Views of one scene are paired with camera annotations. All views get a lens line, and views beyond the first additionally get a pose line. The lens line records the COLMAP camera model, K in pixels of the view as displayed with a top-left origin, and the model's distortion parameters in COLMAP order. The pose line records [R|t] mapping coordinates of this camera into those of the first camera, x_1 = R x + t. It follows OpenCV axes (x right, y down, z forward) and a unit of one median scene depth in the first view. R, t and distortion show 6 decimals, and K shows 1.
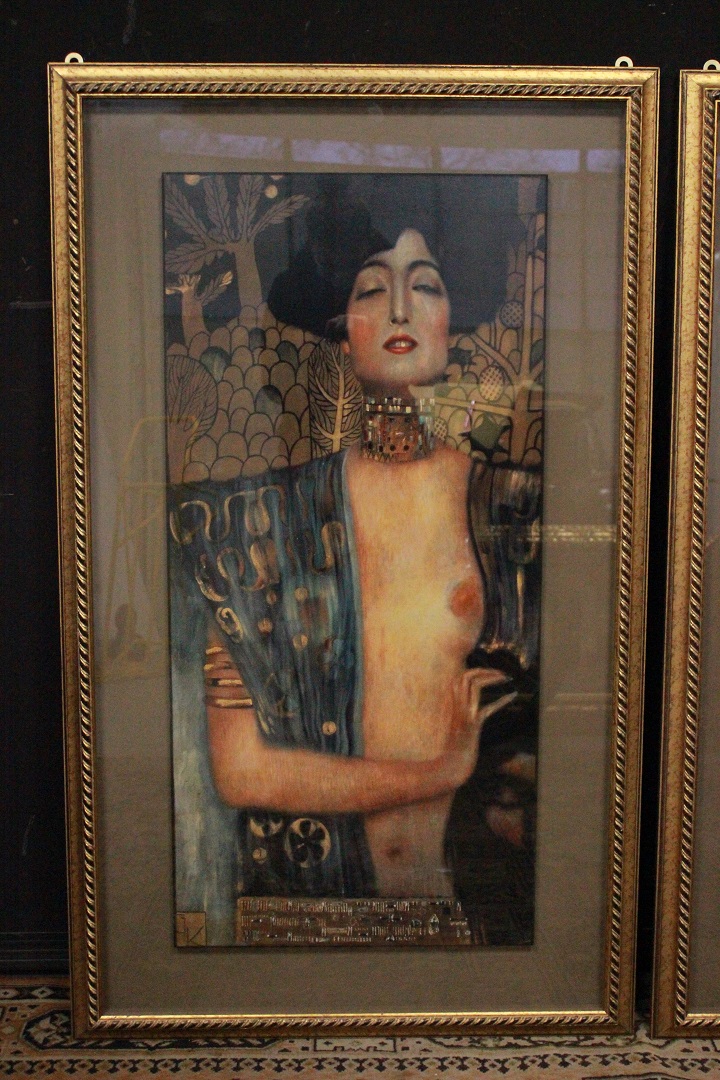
lens RADIAL K [[1436.6, 0, 360.0], [0, 1436.6, 540.0], [0, 0, 1]] dist [-0.069845, 0.043948]
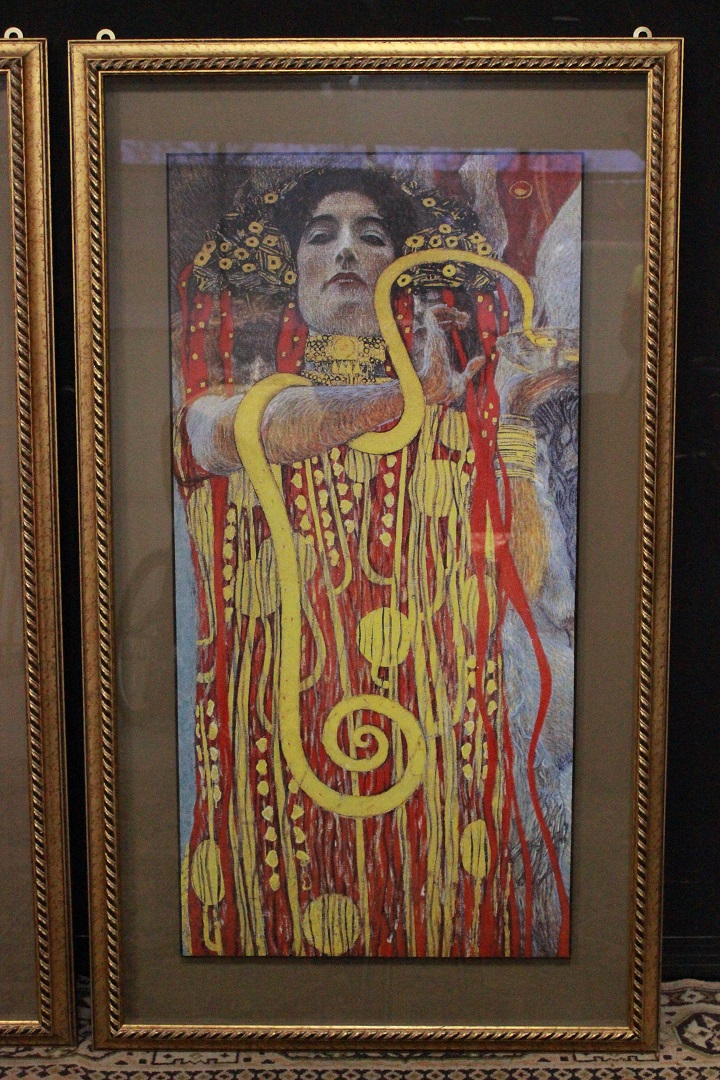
lens RADIAL K [[1493.5, 0, 360.0], [0, 1493.5, 540.0], [0, 0, 1]] dist [-0.067157, 0.092842]
pose [[0.999904, -0.005069, -0.012903, 0.409200], [0.005120, 0.999979, 0.003953, 0.003182], [0.012883, -0.004019, 0.999909, 0.003273]]
